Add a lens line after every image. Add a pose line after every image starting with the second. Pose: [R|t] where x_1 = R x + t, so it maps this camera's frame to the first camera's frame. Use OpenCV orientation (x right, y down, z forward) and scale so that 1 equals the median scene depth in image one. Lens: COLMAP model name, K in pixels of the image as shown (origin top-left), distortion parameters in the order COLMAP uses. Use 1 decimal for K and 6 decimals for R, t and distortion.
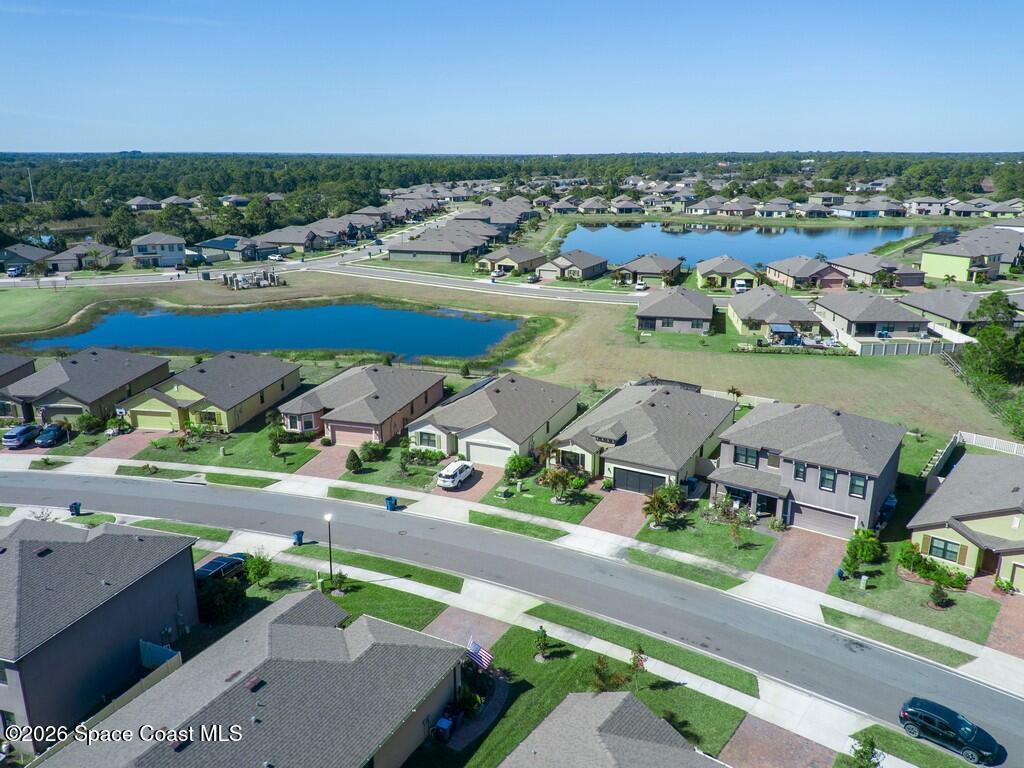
lens RADIAL K [[796.9, 0, 505.8], [0, 796.9, 385.4], [0, 0, 1]] dist [0.058319, -0.004027]
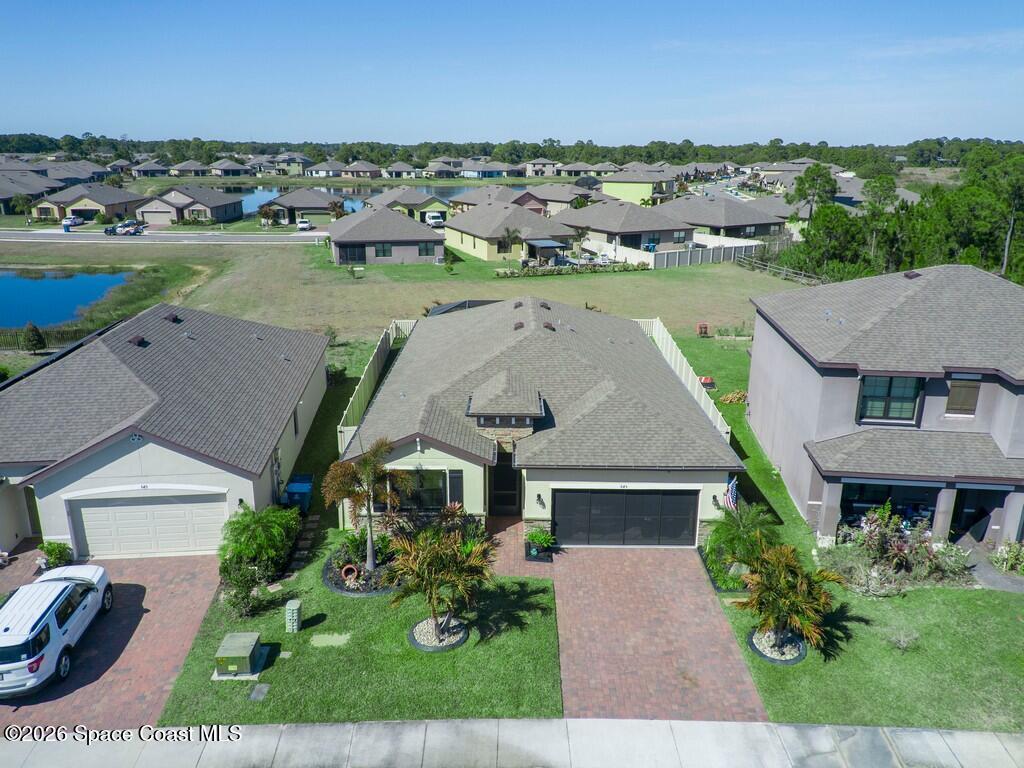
lens RADIAL K [[783.2, 0, 514.6], [0, 783.2, 378.8], [0, 0, 1]] dist [0.081533, -0.122845]
pose [[0.874170, -0.129397, 0.468063, -0.021618], [0.130444, 0.990991, 0.030339, 0.022342], [-0.467772, 0.034534, 0.883174, 0.388937]]
